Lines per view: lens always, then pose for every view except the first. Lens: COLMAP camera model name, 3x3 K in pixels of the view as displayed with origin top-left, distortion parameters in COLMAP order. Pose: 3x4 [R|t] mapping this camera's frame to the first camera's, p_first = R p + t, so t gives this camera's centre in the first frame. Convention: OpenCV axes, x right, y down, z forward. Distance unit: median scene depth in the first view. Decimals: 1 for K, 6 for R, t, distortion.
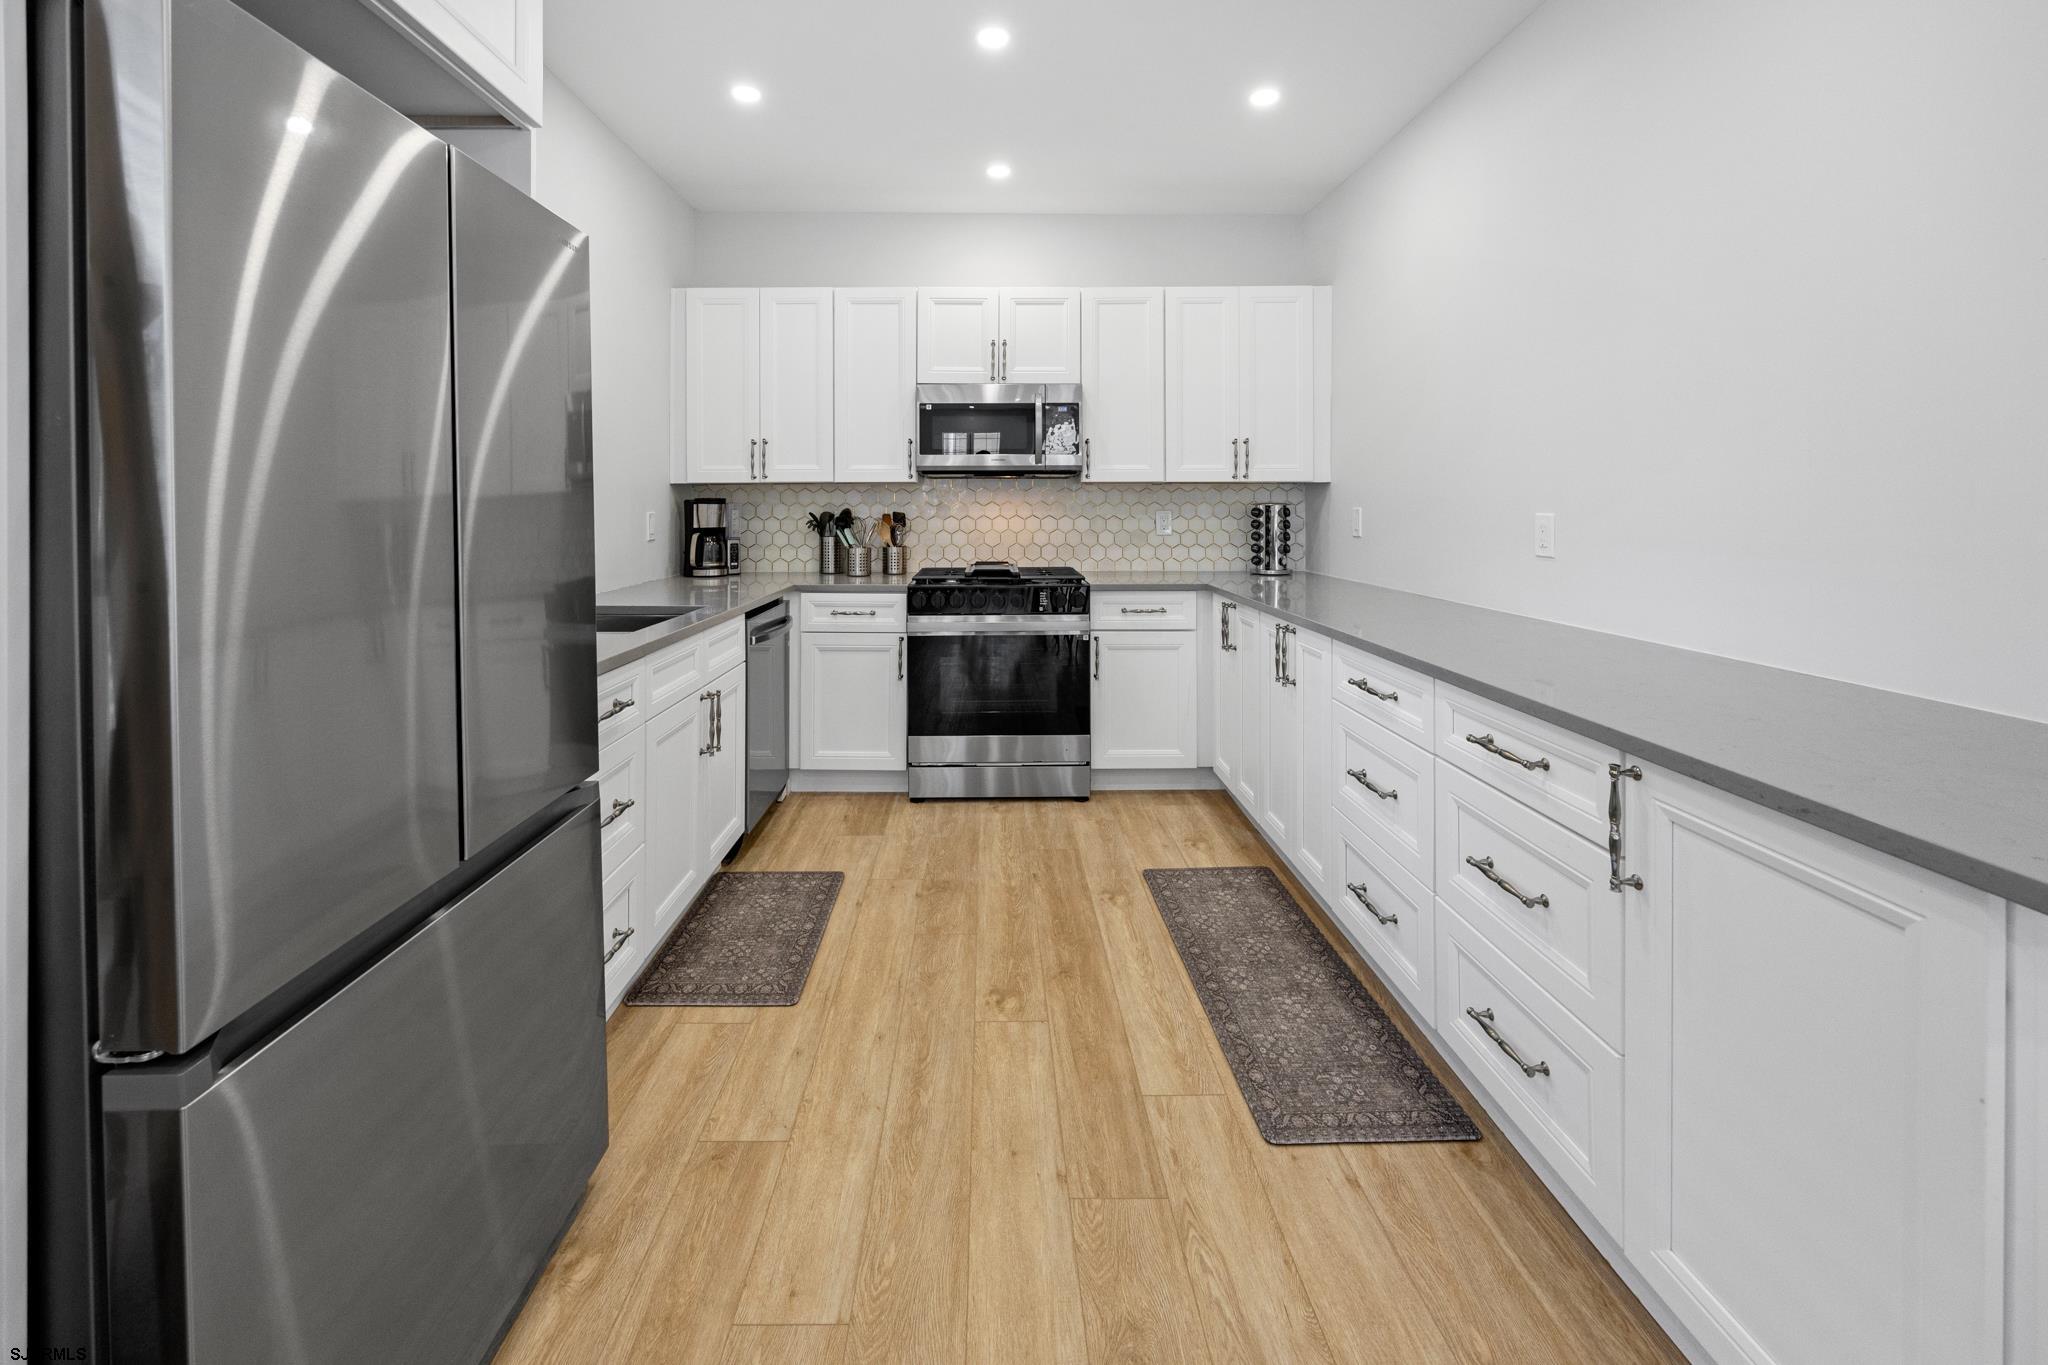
lens RADIAL K [[811.5, 0, 999.1], [0, 811.5, 503.1], [0, 0, 1]] dist [-0.001029, 0.000104]
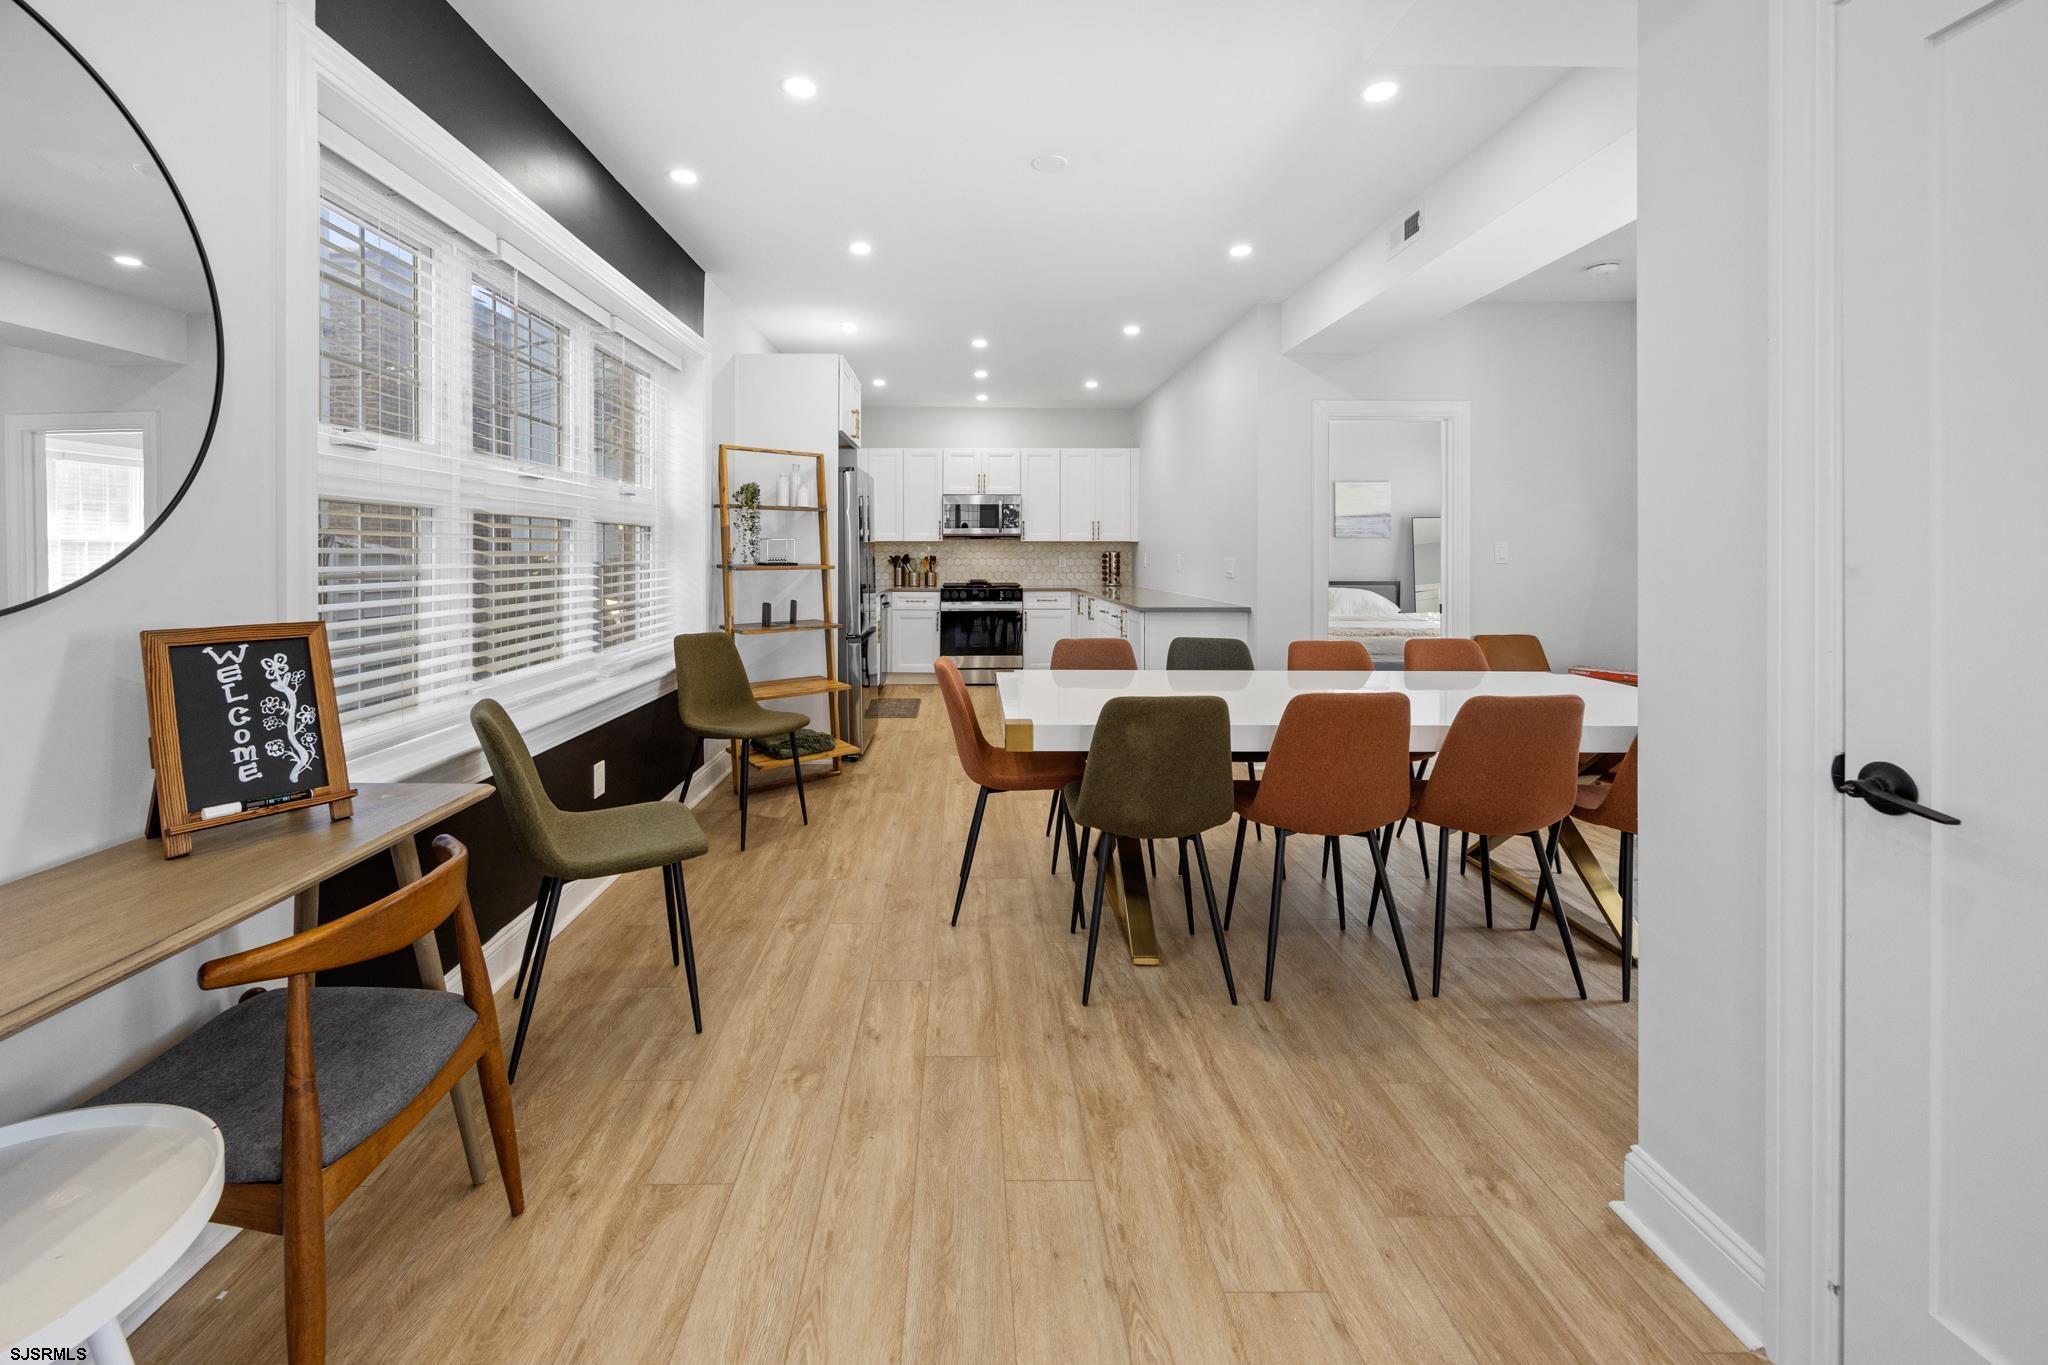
lens RADIAL K [[812.4, 0, 985.1], [0, 812.4, 579.7], [0, 0, 1]] dist [-0.002912, -0.000640]
pose [[0.999944, 0.001221, 0.010551, -0.012888], [-0.001587, 0.999396, 0.034705, 0.000175], [-0.010502, -0.034720, 0.999342, -1.090736]]
